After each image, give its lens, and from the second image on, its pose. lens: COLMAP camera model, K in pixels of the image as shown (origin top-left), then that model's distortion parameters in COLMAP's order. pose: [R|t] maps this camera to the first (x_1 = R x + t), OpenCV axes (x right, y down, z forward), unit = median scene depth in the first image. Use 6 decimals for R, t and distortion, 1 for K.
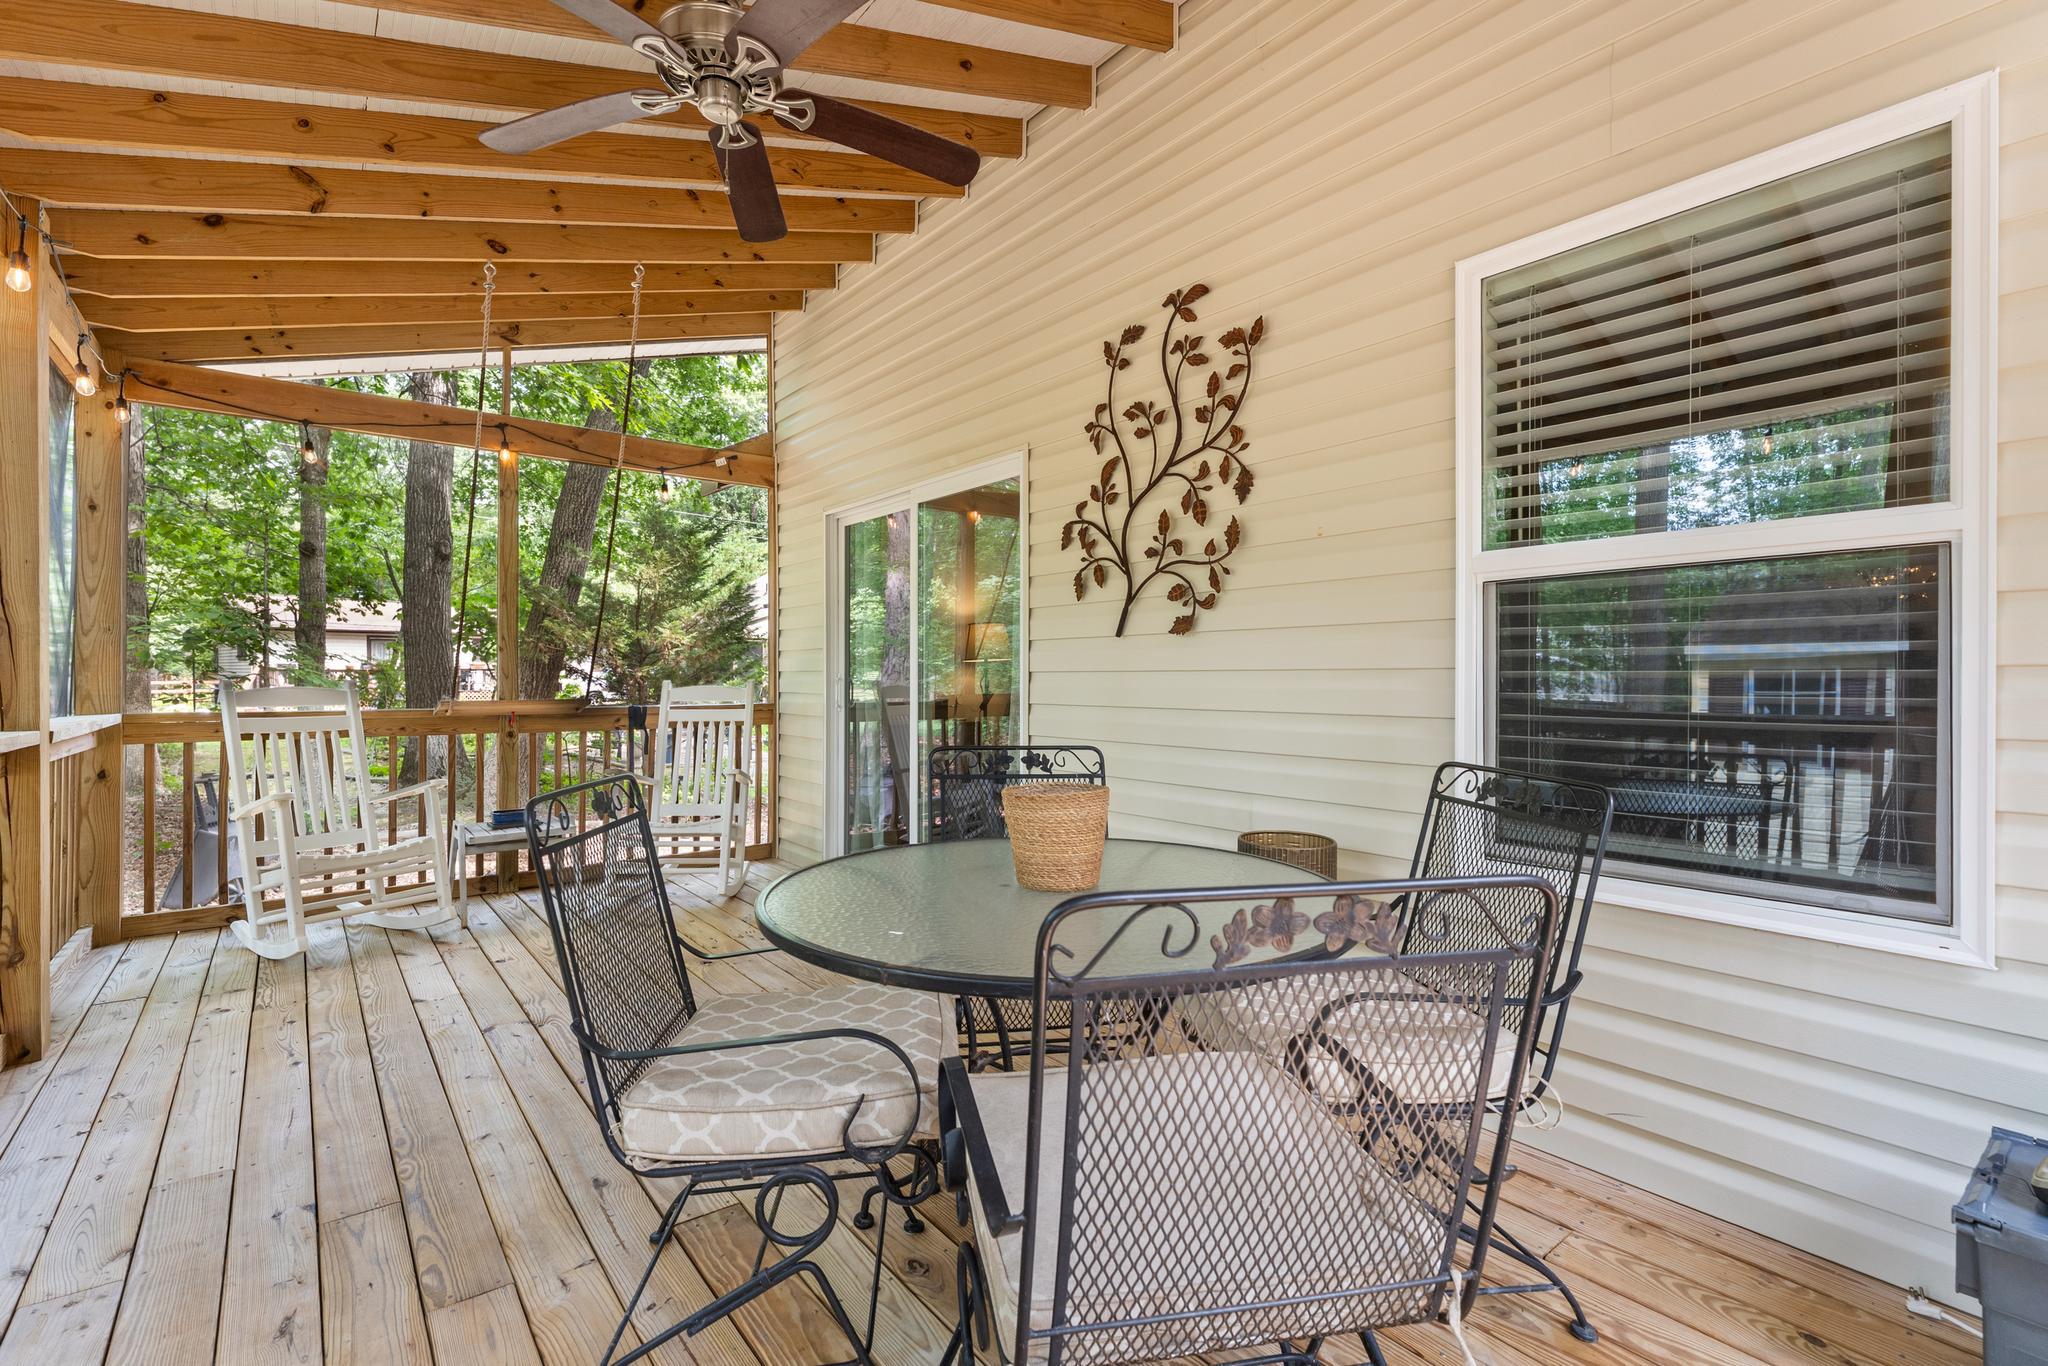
lens RADIAL K [[922.6, 0, 1024.0], [0, 922.6, 683.0], [0, 0, 1]] dist [-0.000804, 0.000438]
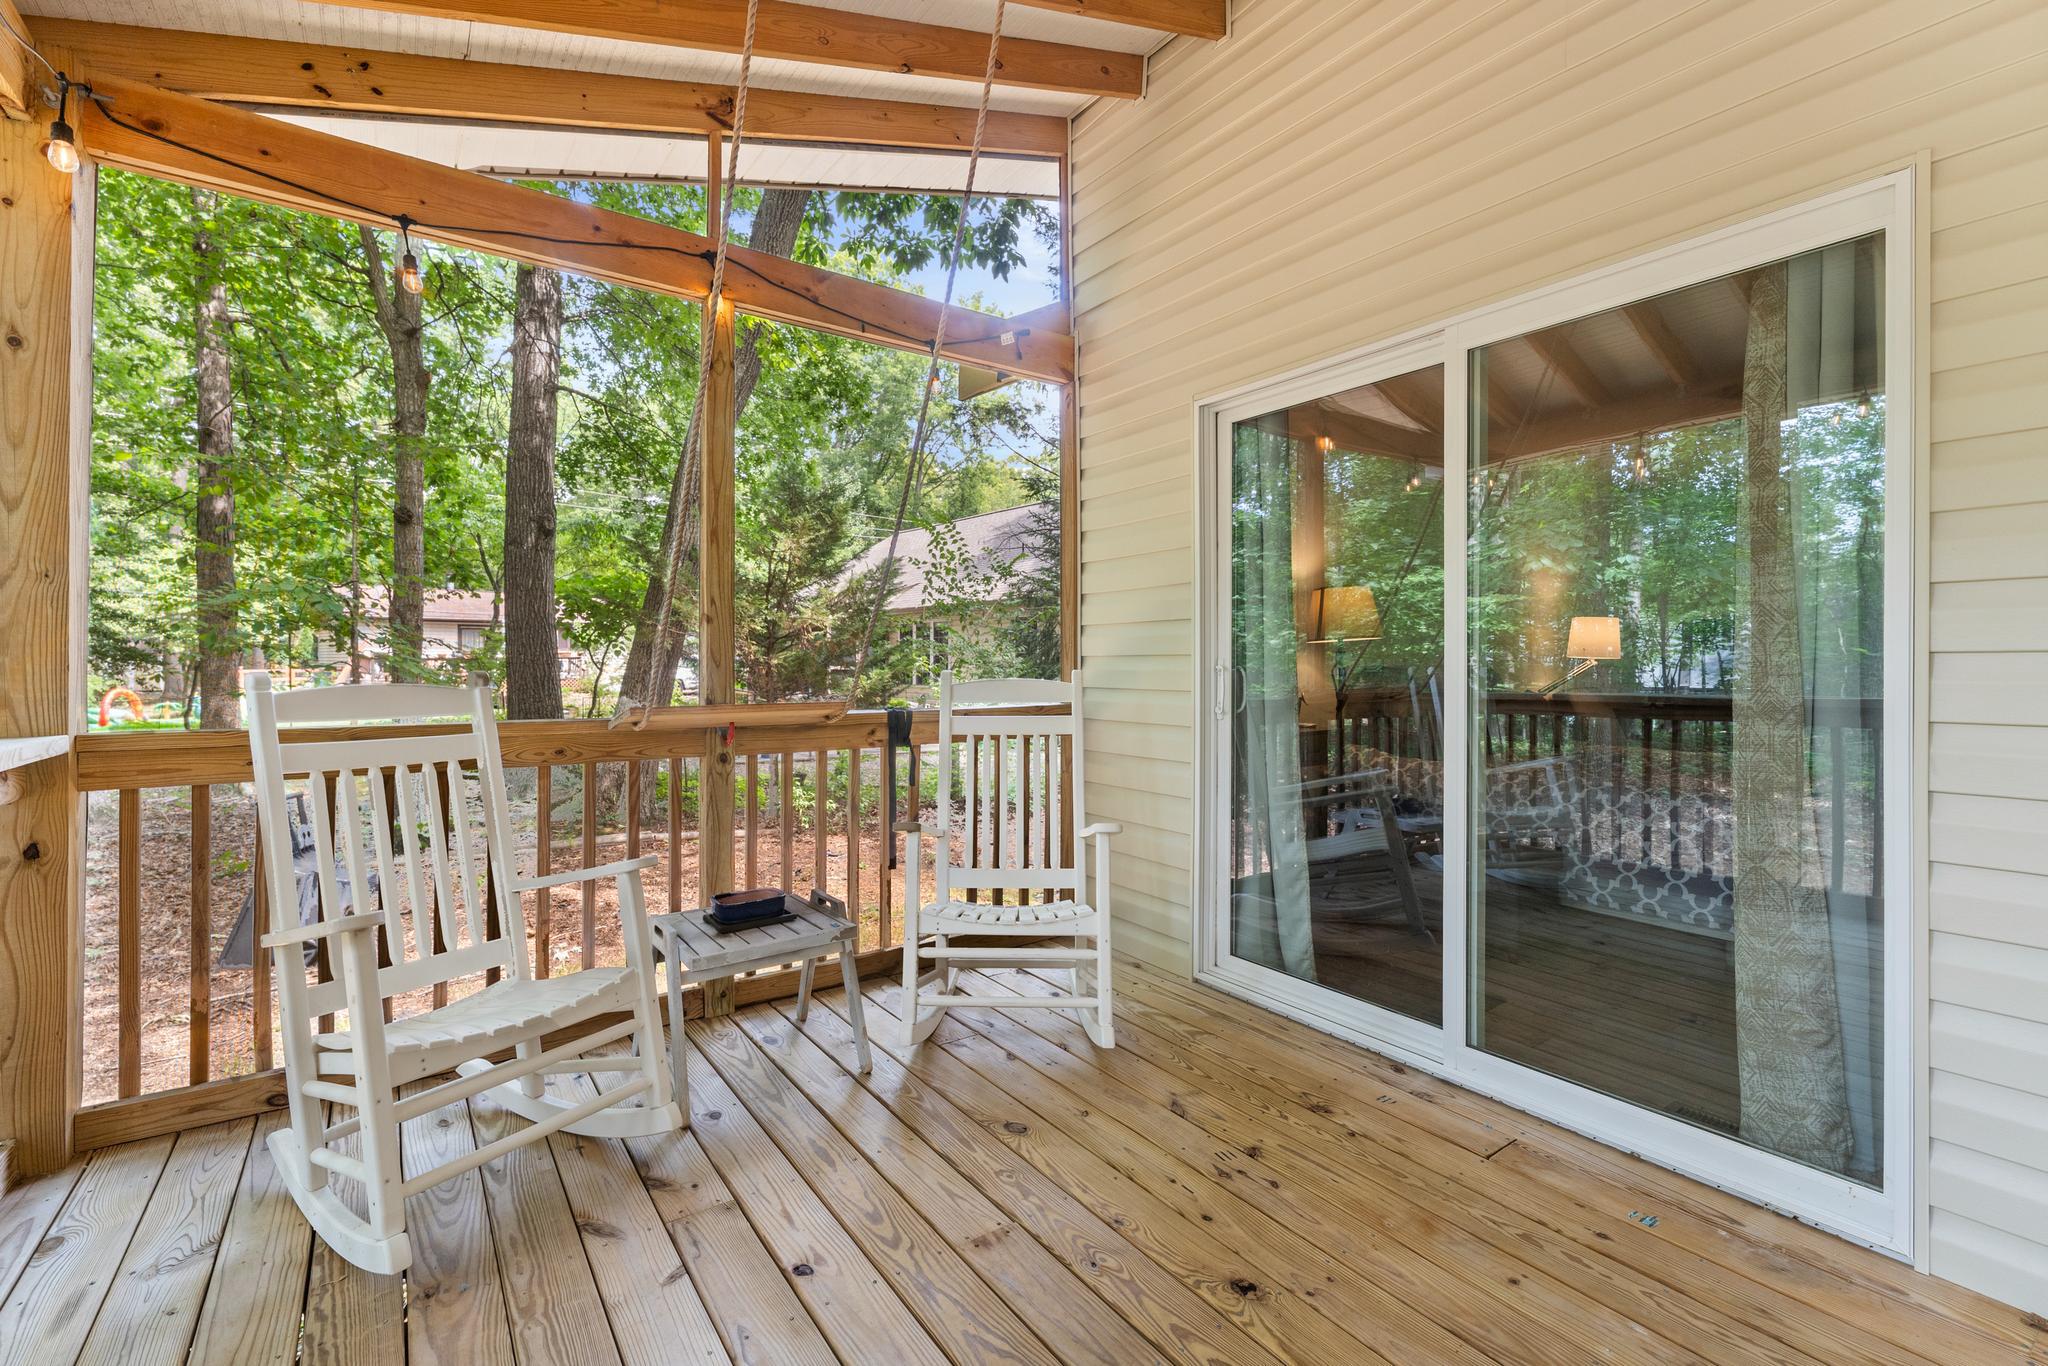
lens RADIAL K [[889.9, 0, 1018.6], [0, 889.9, 666.0], [0, 0, 1]] dist [0.000094, -0.001153]
pose [[0.998523, -0.001955, -0.054297, -0.247728], [0.001705, 0.999988, -0.004655, -0.001761], [0.054306, 0.004556, 0.998514, 0.316331]]
